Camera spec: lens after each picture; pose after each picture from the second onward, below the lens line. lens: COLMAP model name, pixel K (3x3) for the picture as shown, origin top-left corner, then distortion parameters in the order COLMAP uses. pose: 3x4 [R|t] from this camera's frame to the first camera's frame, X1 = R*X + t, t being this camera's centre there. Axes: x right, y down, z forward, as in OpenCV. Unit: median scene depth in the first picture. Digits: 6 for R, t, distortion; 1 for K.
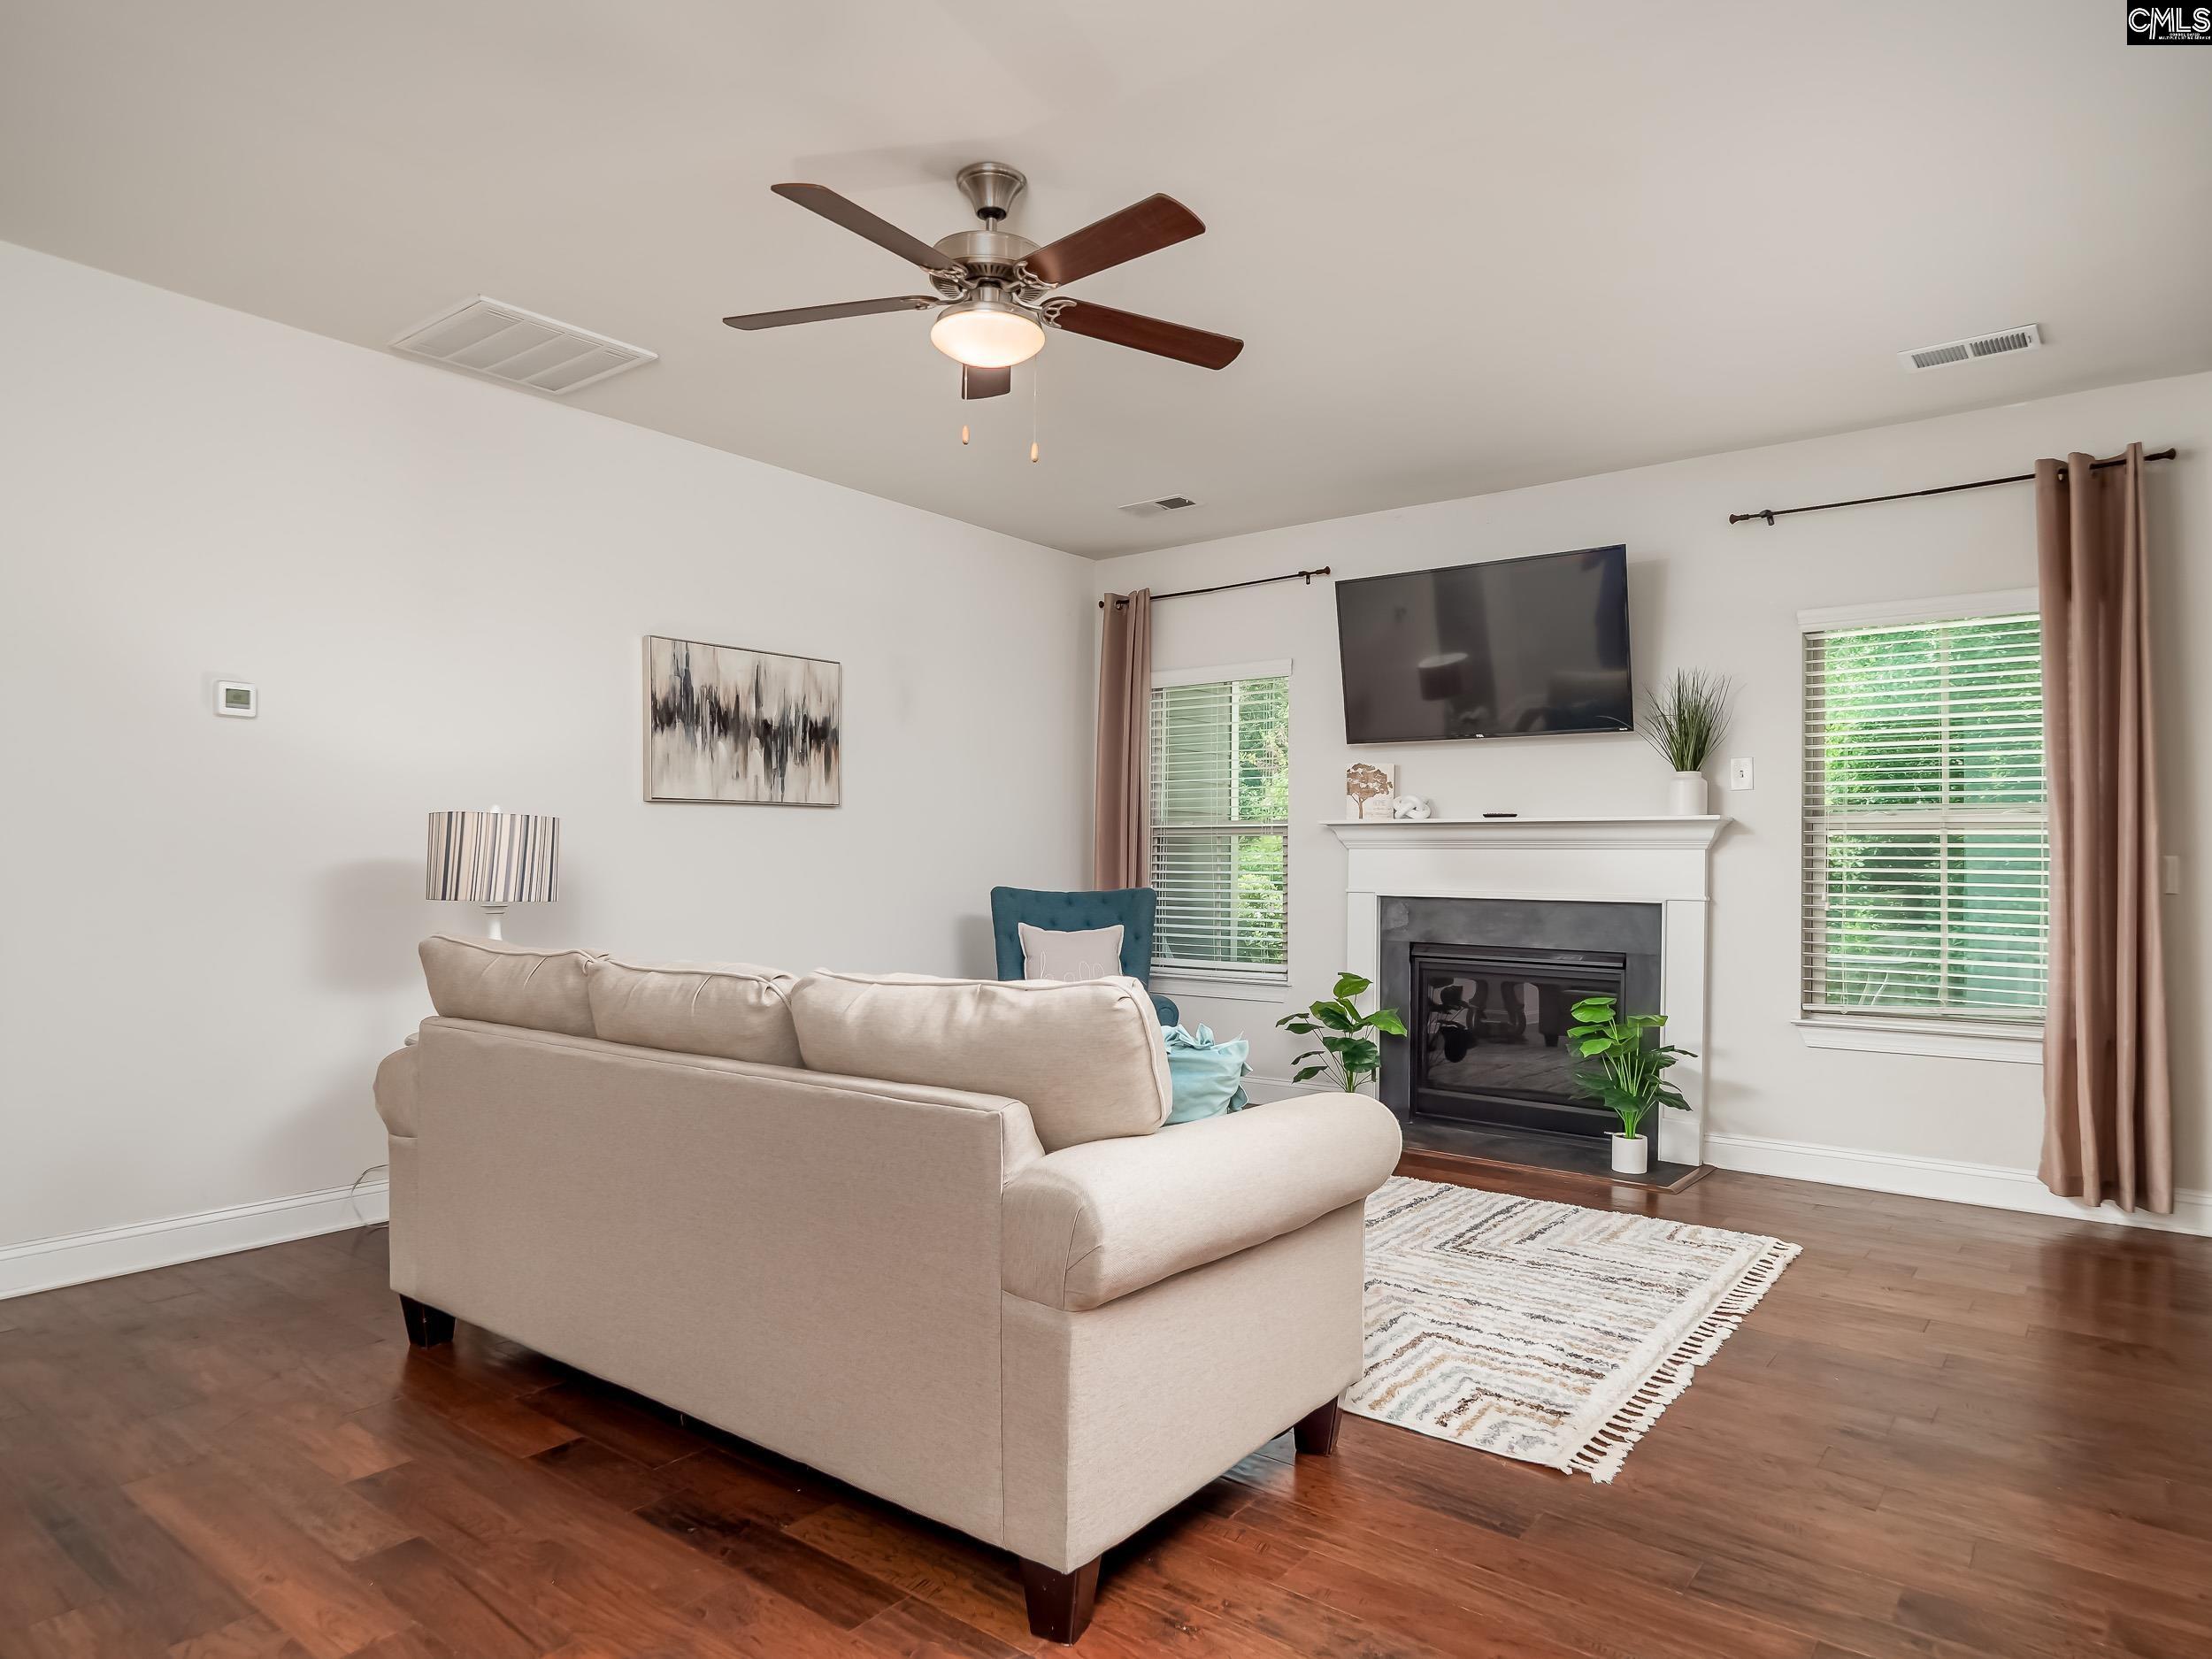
lens RADIAL K [[1332.1, 0, 1098.4], [0, 1332.1, 861.2], [0, 0, 1]] dist [0.001025, -0.002864]
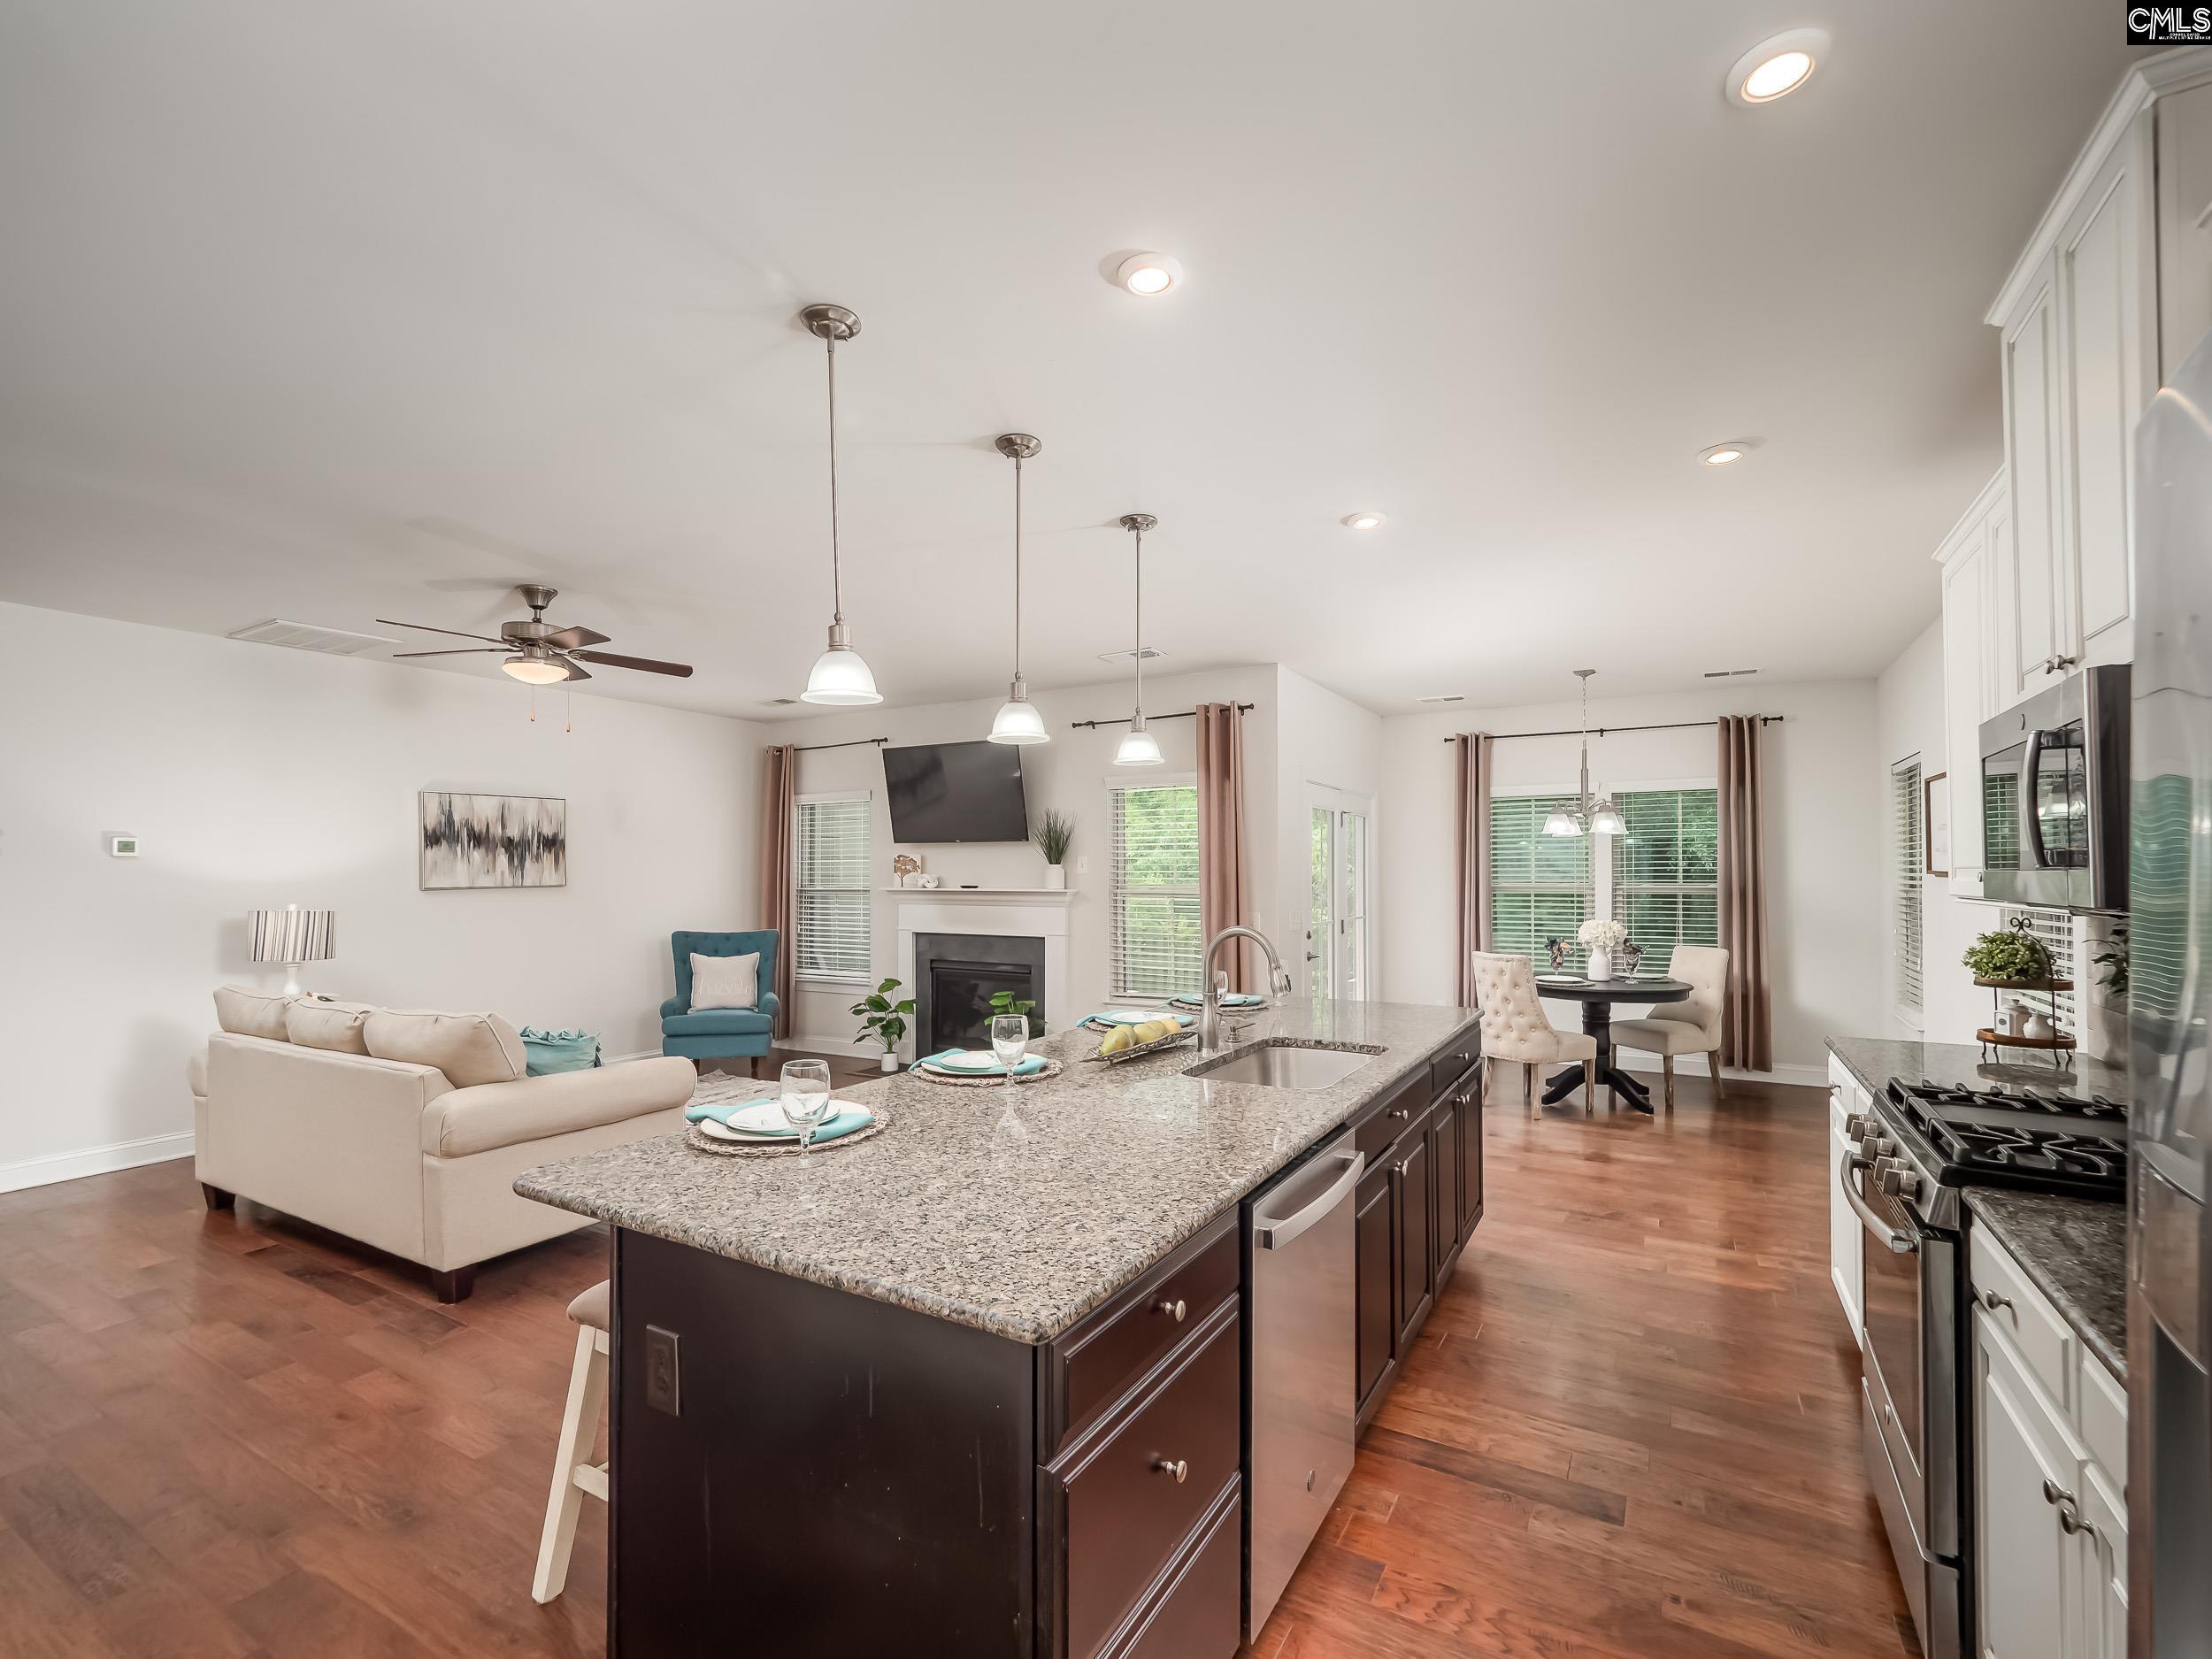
lens RADIAL K [[981.6, 0, 1101.2], [0, 981.6, 858.5], [0, 0, 1]] dist [-0.001100, -0.000822]
pose [[0.991000, -0.009193, 0.133549, 0.314295], [0.011156, 0.999840, -0.013963, -0.053380], [-0.133399, 0.015327, 0.990944, -0.305190]]
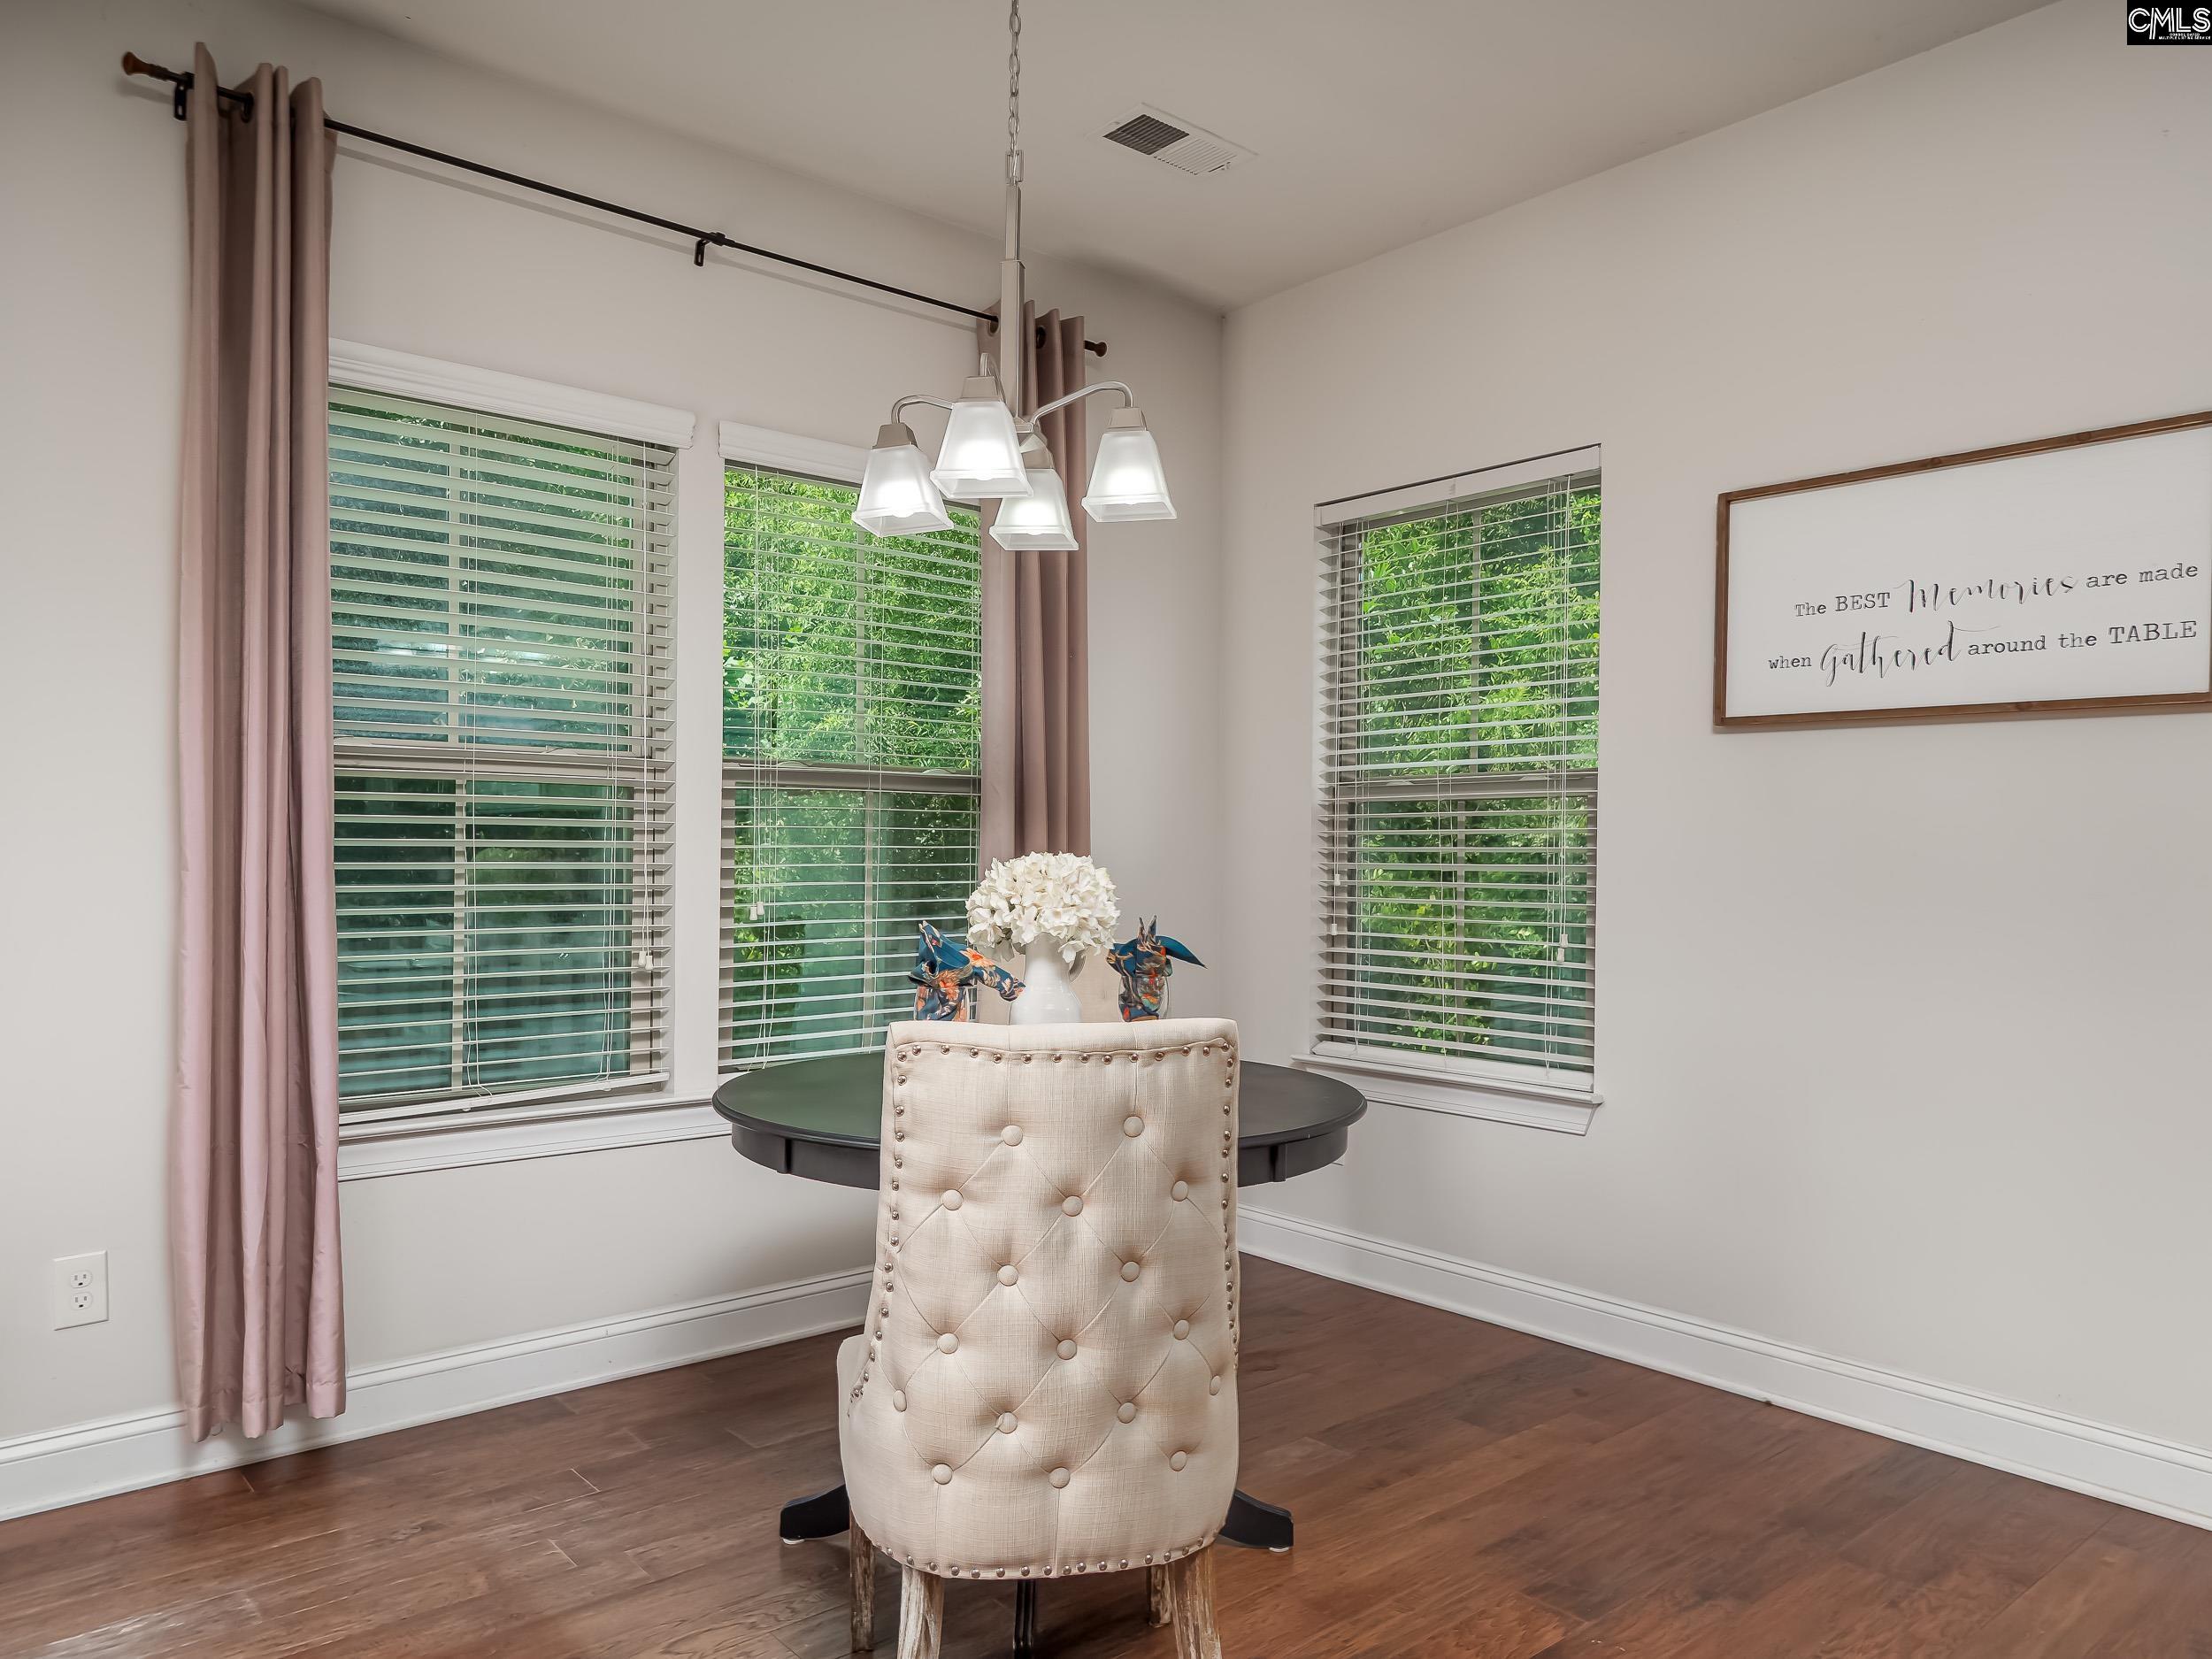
lens RADIAL K [[1516.0, 0, 1100.6], [0, 1516.0, 864.9], [0, 0, 1]] dist [-0.000682, 0.012313]
pose [[0.192473, -0.015416, 0.981181, 0.589934], [-0.007781, 0.999821, 0.017235, 0.004421], [-0.981271, -0.010952, 0.192319, 0.661660]]
